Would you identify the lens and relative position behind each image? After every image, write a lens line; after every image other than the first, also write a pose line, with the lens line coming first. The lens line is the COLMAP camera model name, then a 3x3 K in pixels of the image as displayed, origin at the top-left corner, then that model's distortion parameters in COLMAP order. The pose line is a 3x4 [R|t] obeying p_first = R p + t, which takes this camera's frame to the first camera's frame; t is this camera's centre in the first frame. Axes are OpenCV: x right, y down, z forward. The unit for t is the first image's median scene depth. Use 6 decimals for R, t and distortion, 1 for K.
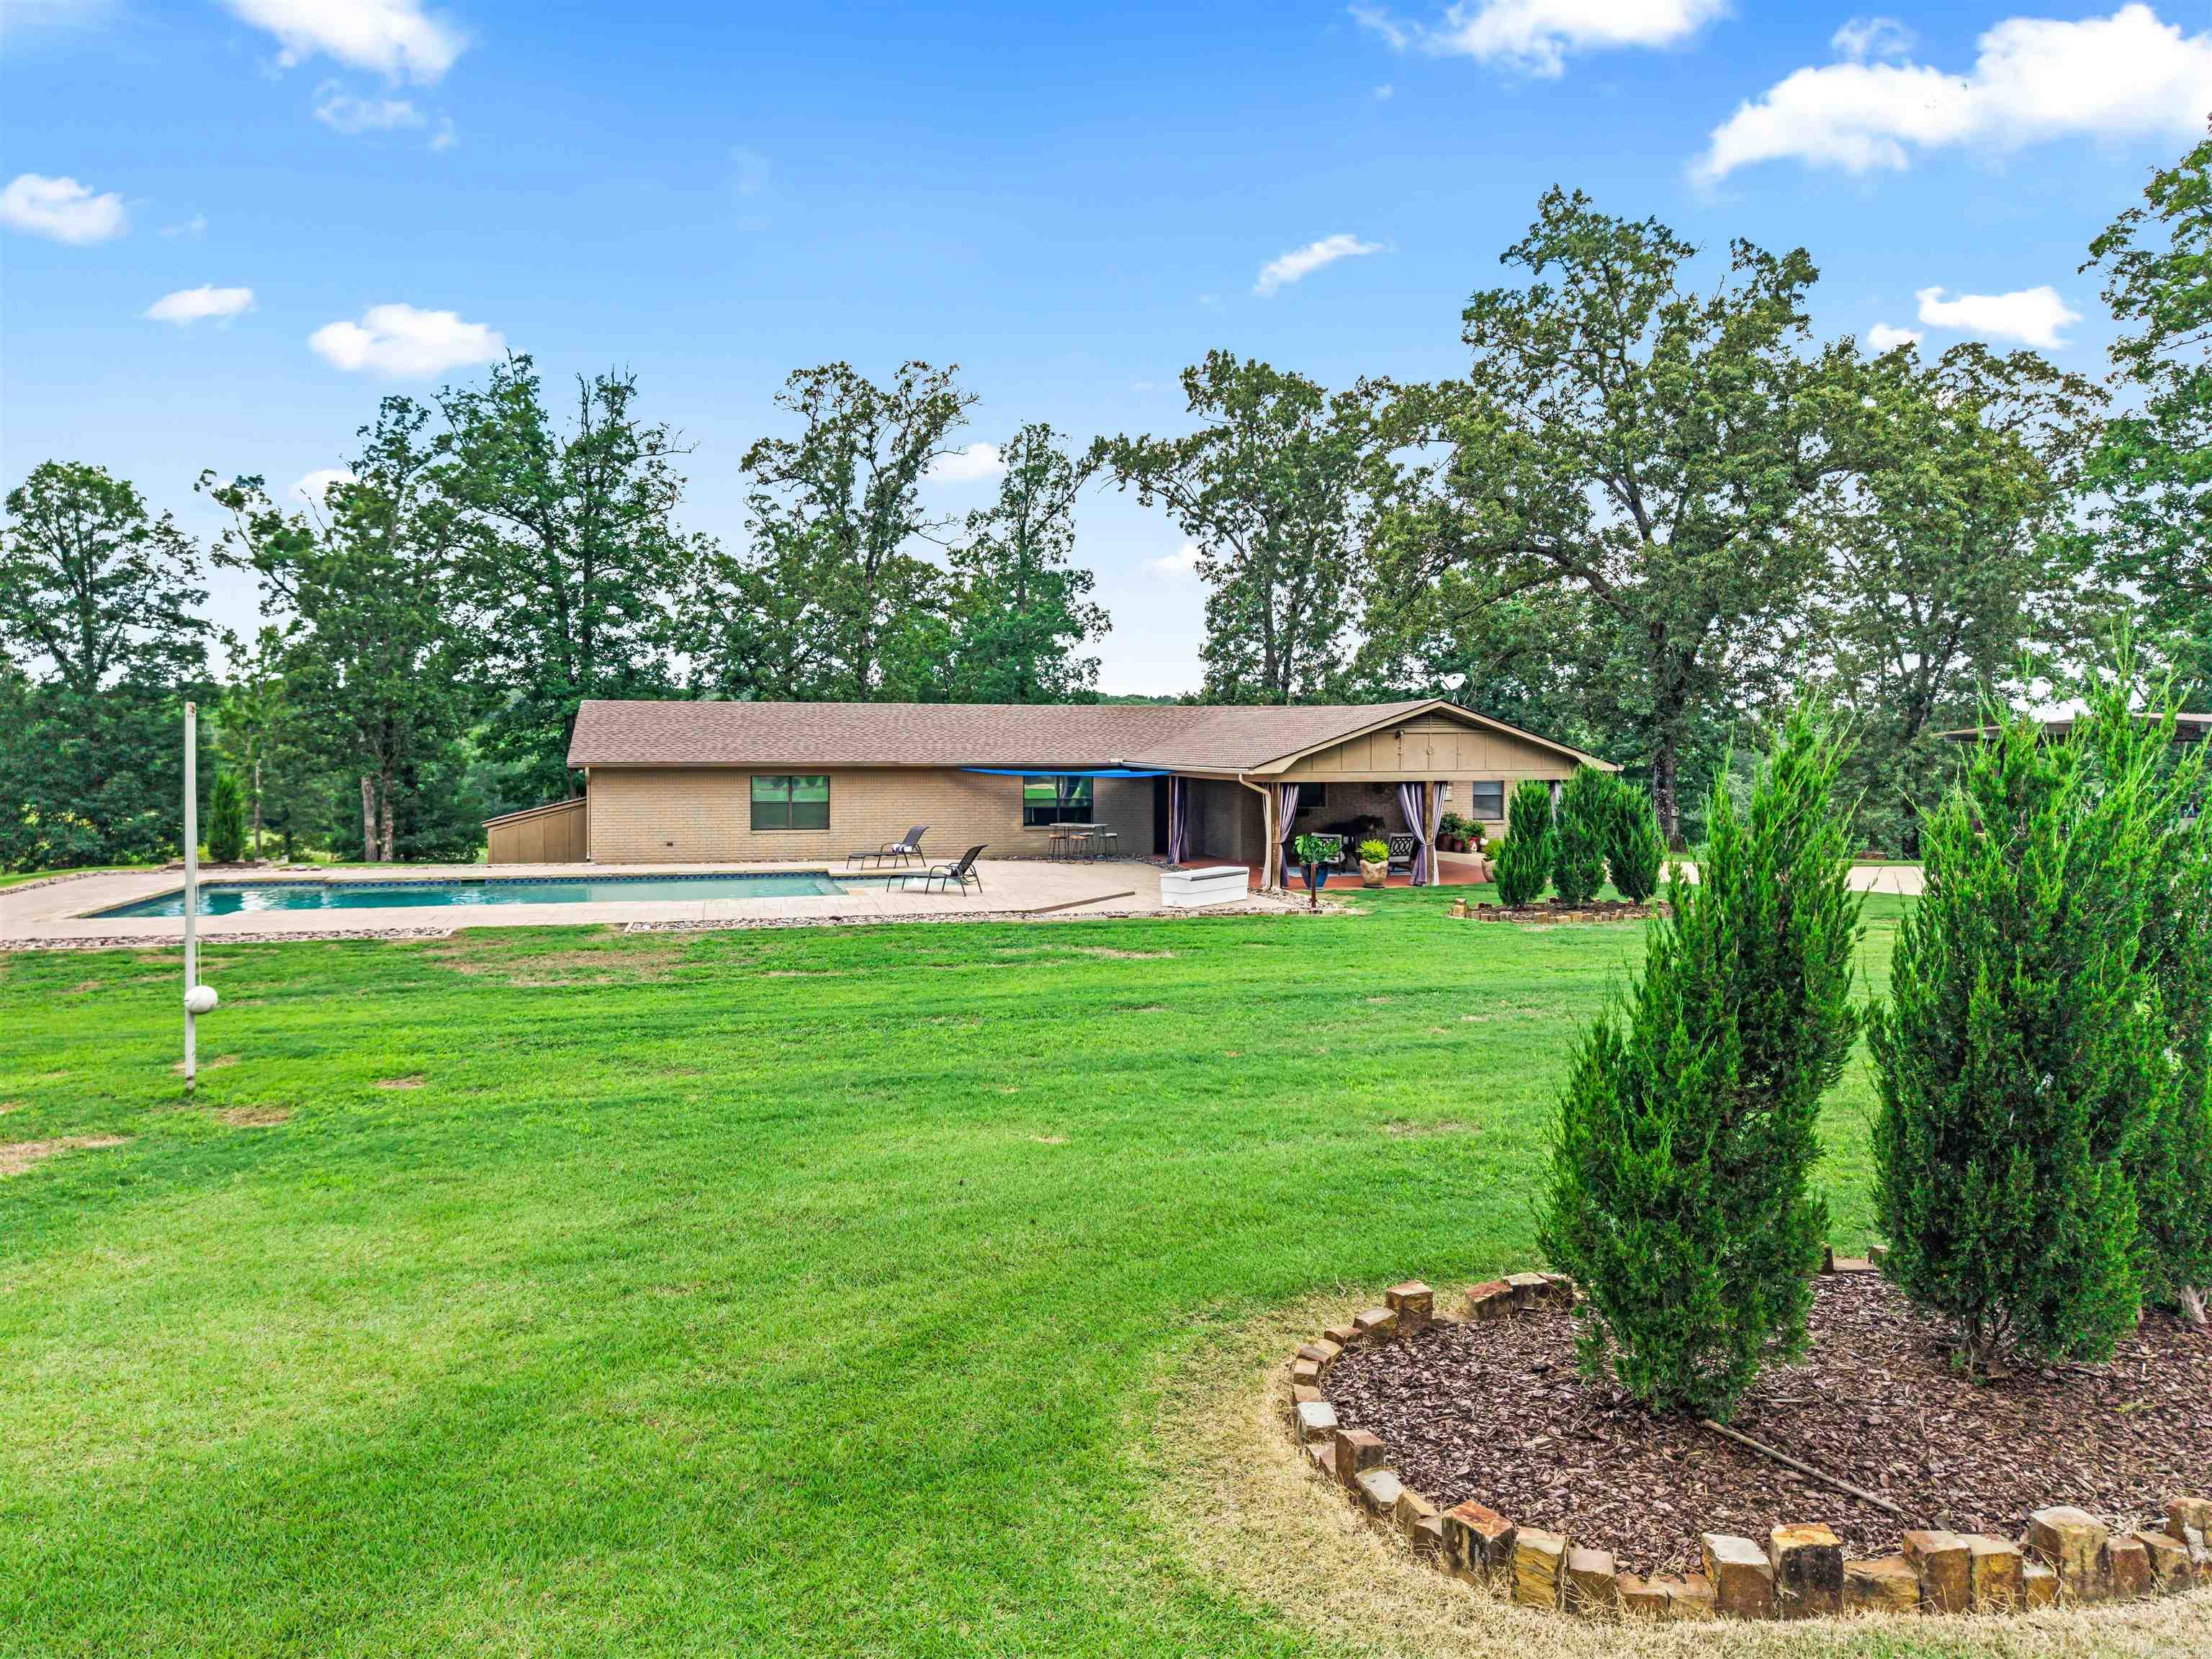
lens RADIAL K [[1591.8, 0, 1107.4], [0, 1591.8, 730.6], [0, 0, 1]] dist [0.055628, -0.076835]
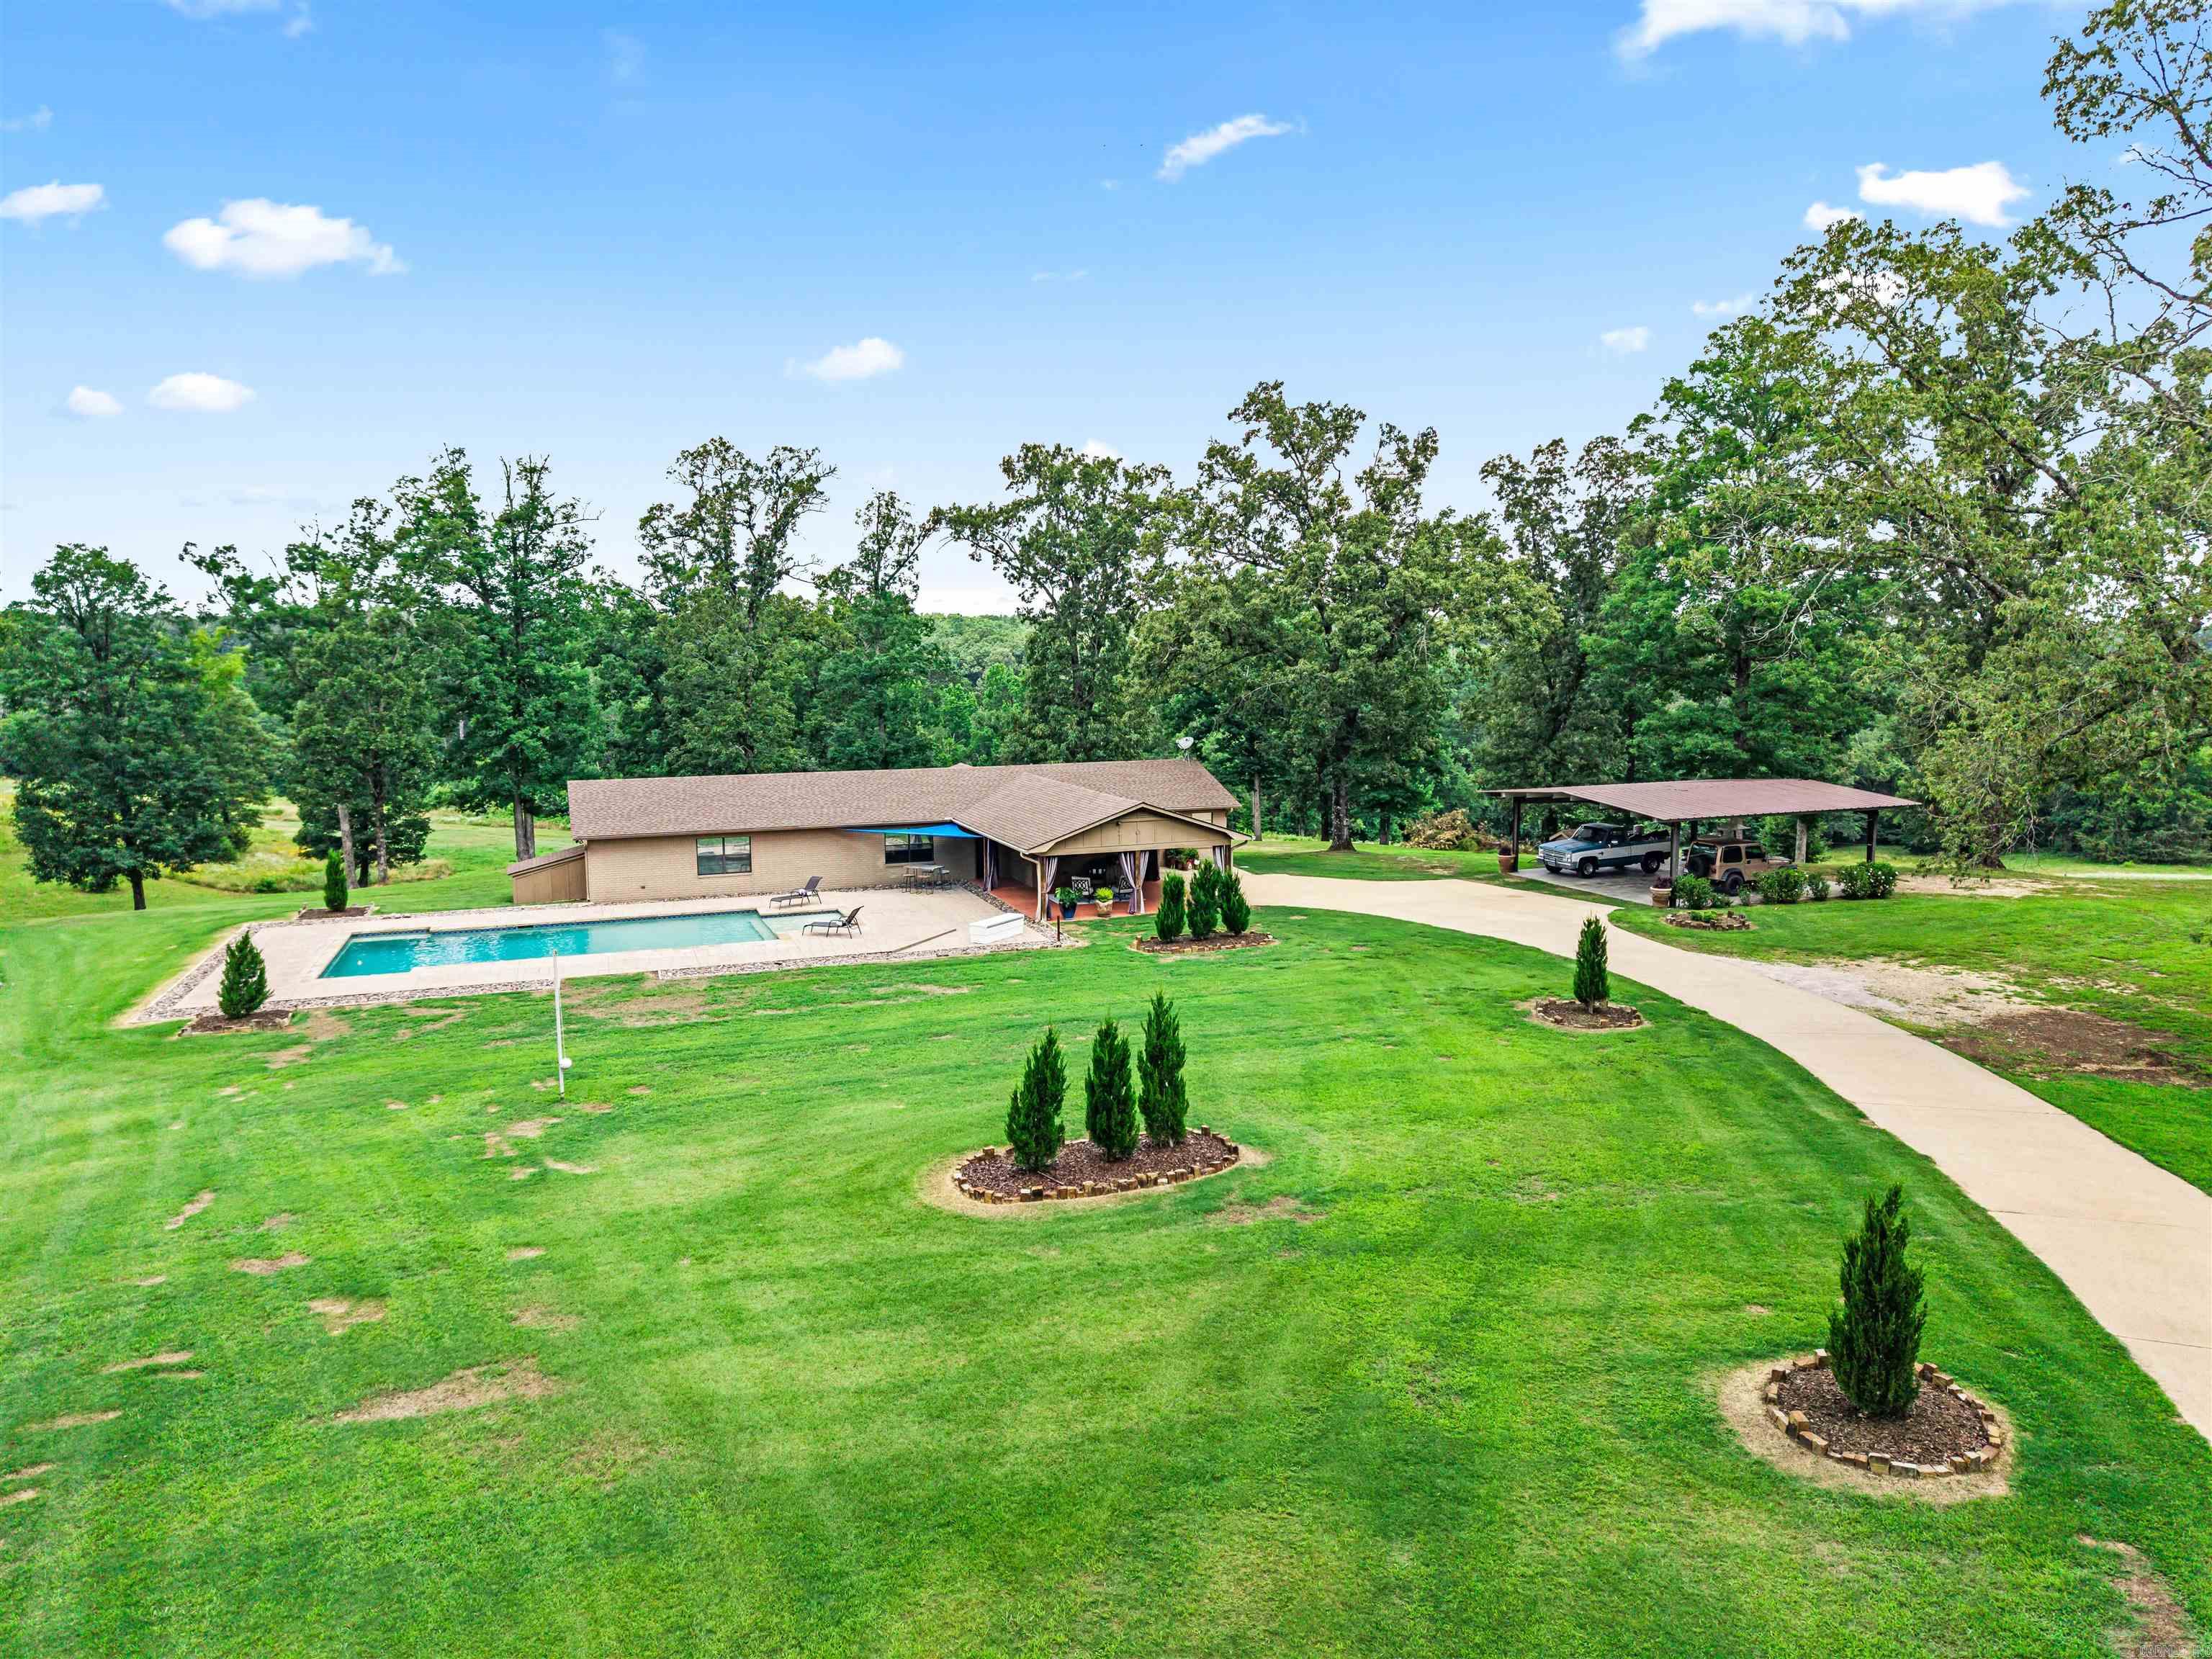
lens RADIAL K [[1541.7, 0, 1106.0], [0, 1541.7, 829.5], [0, 0, 1]] dist [0.049910, -0.061396]
pose [[0.995736, -0.023734, 0.089138, 0.013255], [0.013145, 0.992980, 0.117551, -0.075847], [-0.091302, -0.115879, 0.989058, -0.234217]]
